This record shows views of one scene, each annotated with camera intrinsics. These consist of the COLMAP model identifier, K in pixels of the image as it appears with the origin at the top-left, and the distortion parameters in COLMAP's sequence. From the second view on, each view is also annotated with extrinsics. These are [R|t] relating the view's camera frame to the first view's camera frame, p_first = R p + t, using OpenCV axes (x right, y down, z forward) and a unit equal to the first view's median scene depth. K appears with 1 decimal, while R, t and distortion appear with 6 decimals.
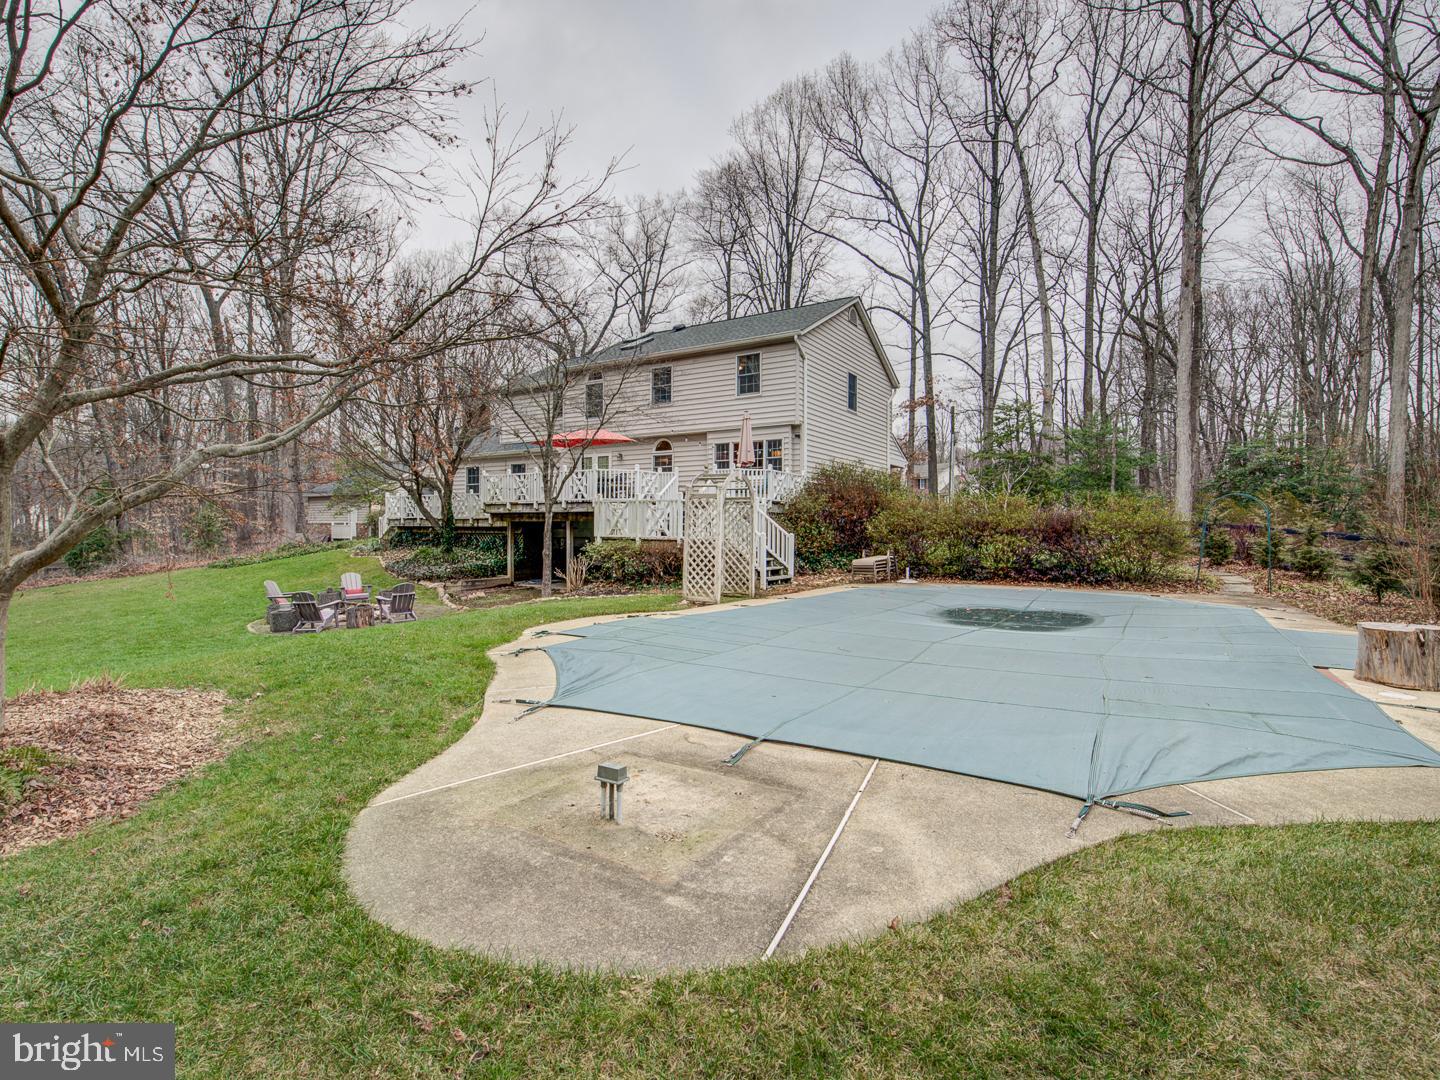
lens RADIAL K [[713.5, 0, 711.2], [0, 713.5, 537.8], [0, 0, 1]] dist [-0.001371, -0.012315]
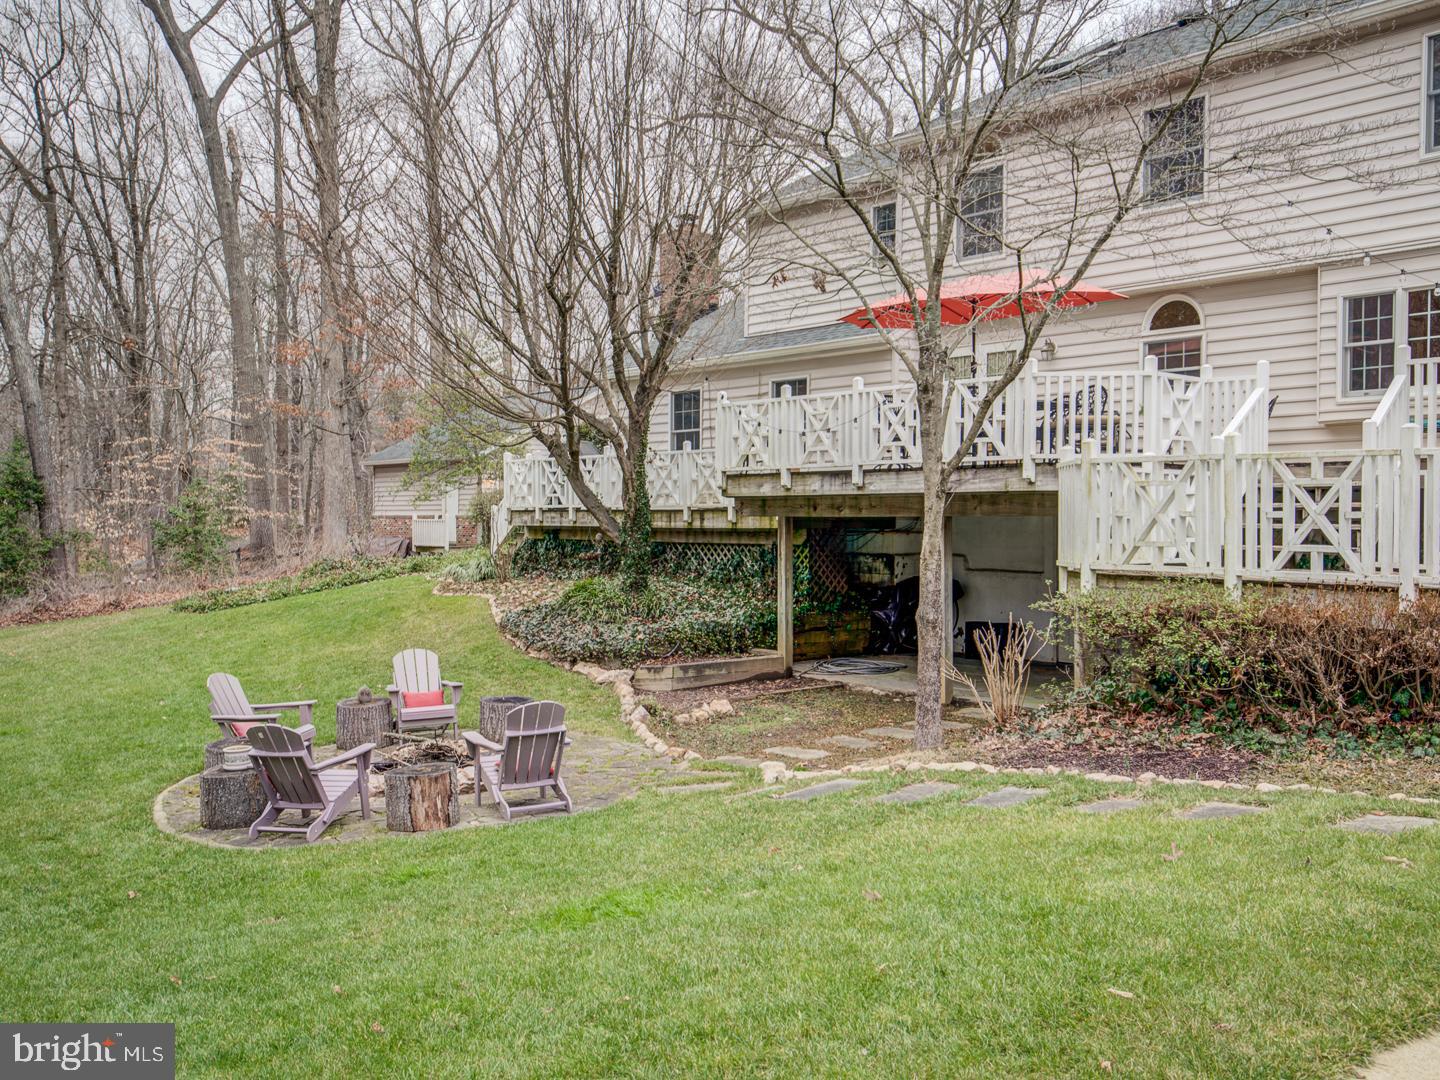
lens RADIAL K [[1260.7, 0, 720.0], [0, 1260.7, 540.0], [0, 0, 1]] dist [0.004244, -0.002102]
pose [[0.963631, -0.000053, -0.267235, -0.124350], [0.001845, 0.999977, 0.006457, -0.014306], [0.267229, -0.006715, 0.963610, 0.298760]]
